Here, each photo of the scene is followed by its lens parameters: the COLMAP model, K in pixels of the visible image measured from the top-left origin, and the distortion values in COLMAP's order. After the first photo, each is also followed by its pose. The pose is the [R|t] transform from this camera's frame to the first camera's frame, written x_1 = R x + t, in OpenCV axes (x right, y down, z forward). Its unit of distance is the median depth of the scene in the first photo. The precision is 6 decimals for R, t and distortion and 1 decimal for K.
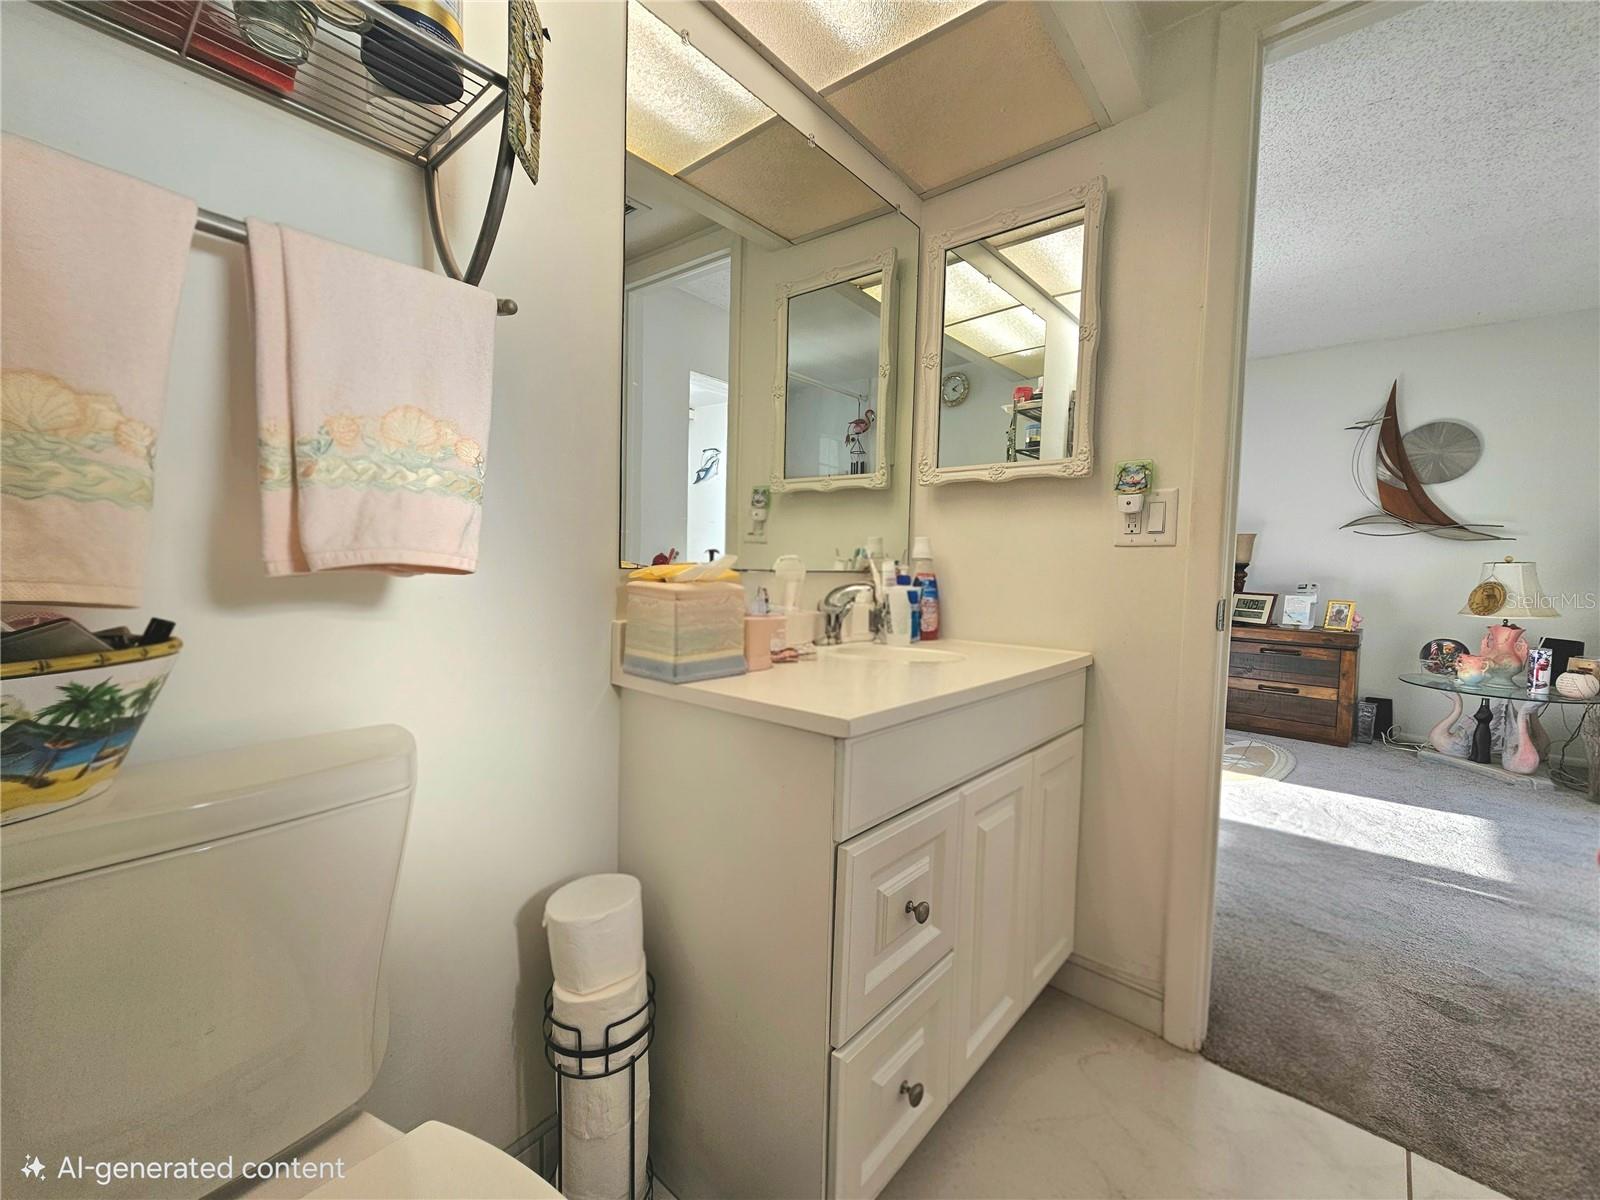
lens RADIAL K [[657.3, 0, 803.9], [0, 657.3, 596.4], [0, 0, 1]] dist [-0.003758, 0.000662]
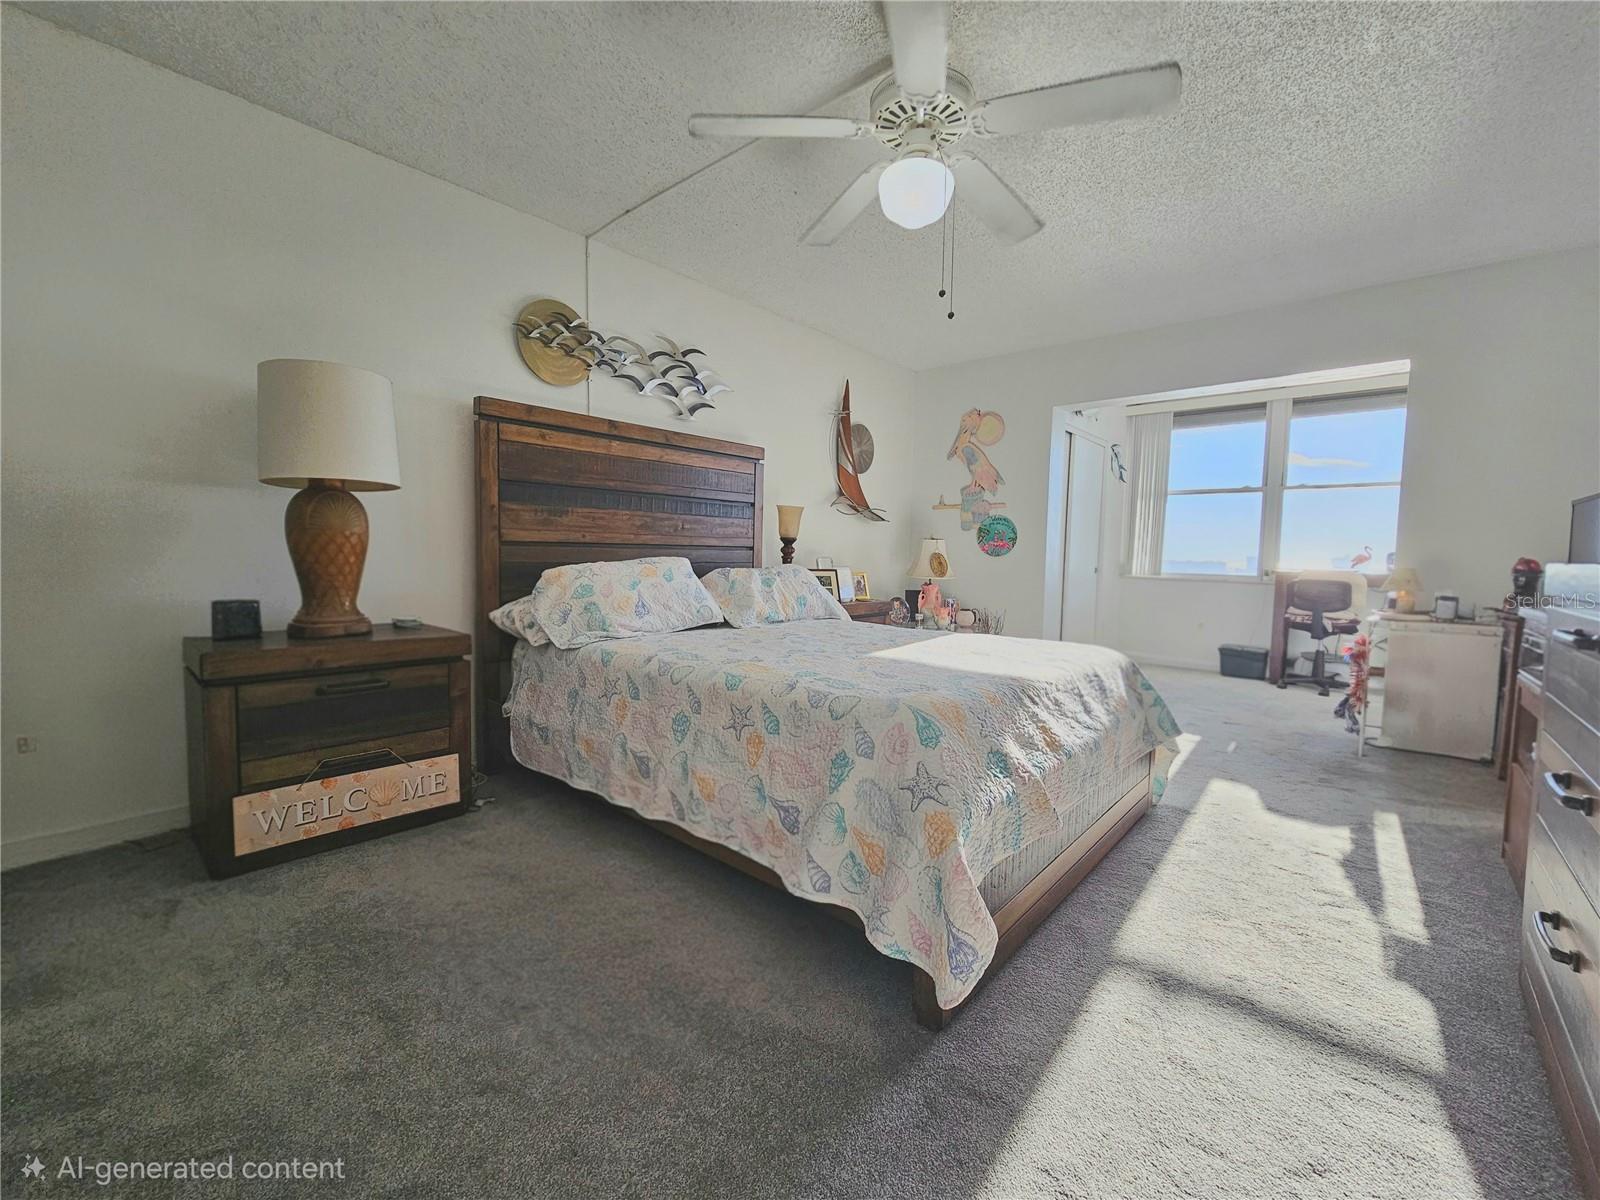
lens RADIAL K [[657.3, 0, 803.9], [0, 657.3, 596.4], [0, 0, 1]] dist [-0.003758, 0.000662]
pose [[0.000934, -0.092704, 0.995693, -0.307155], [0.037171, 0.995009, 0.092605, -0.062127], [-0.999308, 0.036925, 0.004375, 1.138998]]
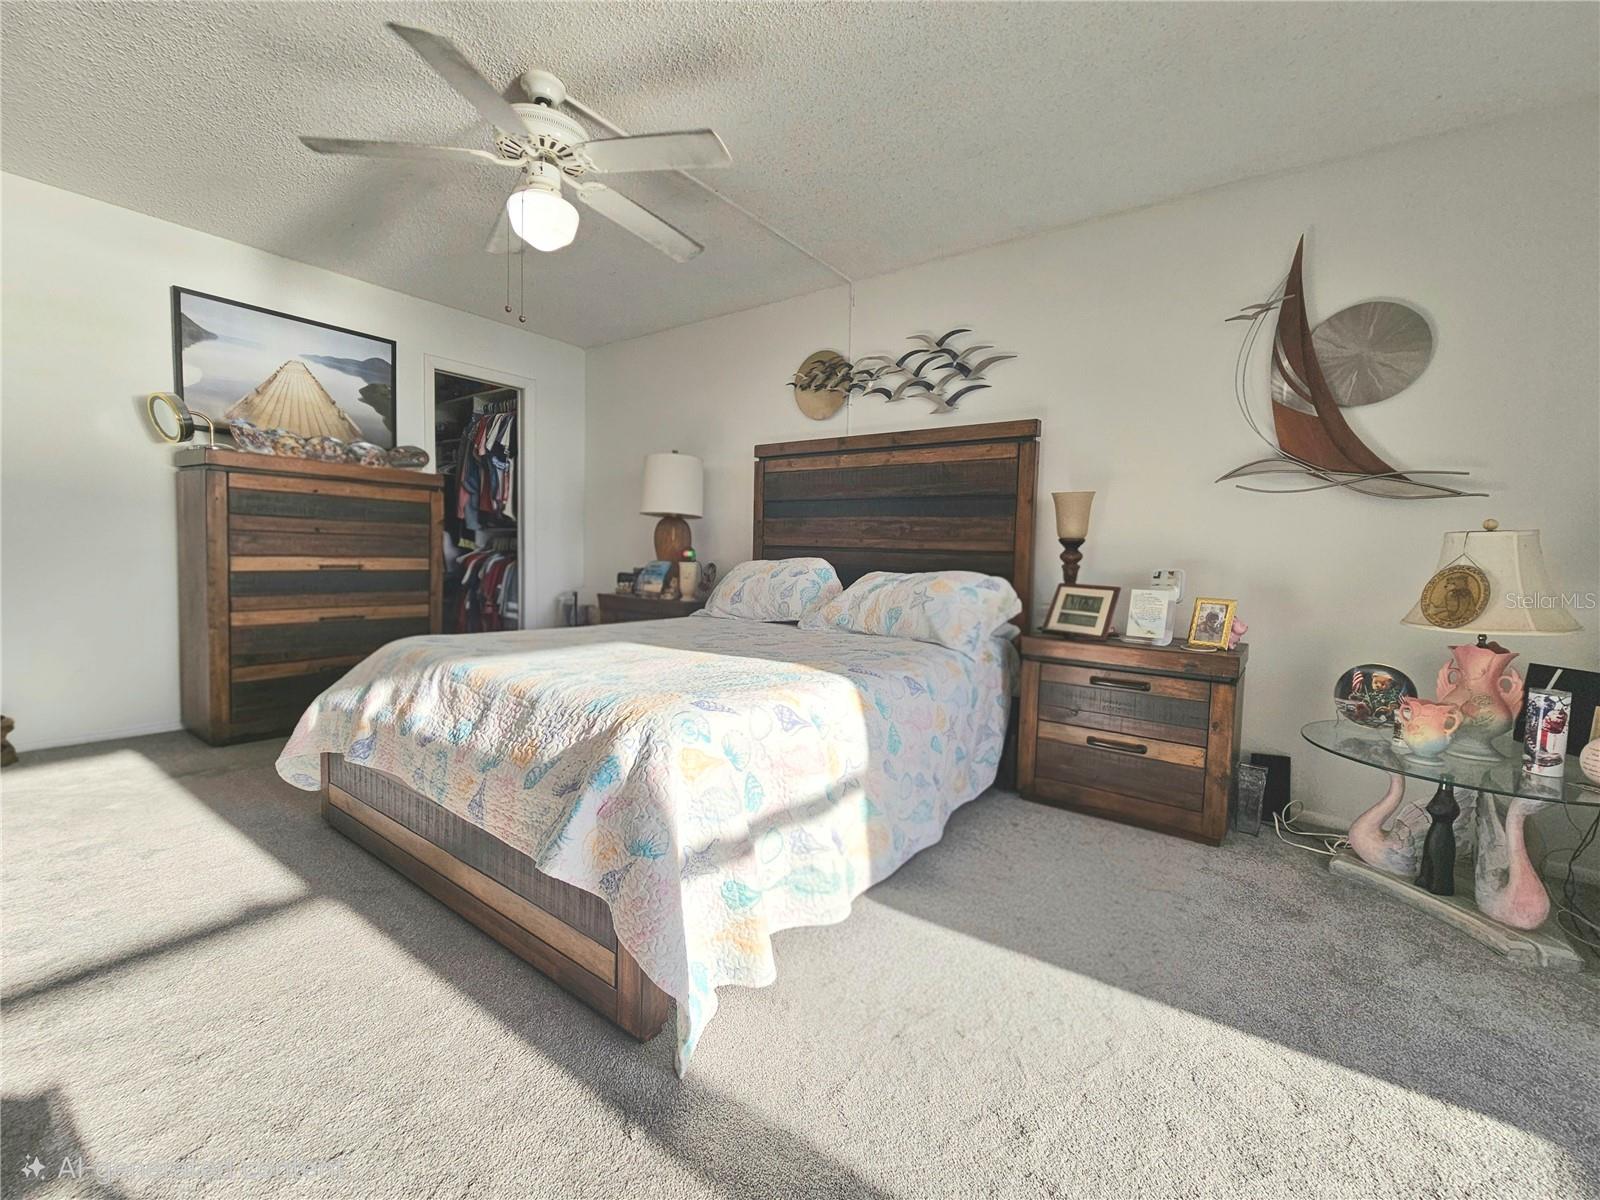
lens RADIAL K [[657.3, 0, 803.9], [0, 657.3, 596.4], [0, 0, 1]] dist [-0.003758, 0.000662]
pose [[0.995564, -0.001074, 0.094080, 0.399485], [-0.000468, 0.999866, 0.016363, -0.005336], [-0.094085, -0.016334, 0.995430, 0.448973]]
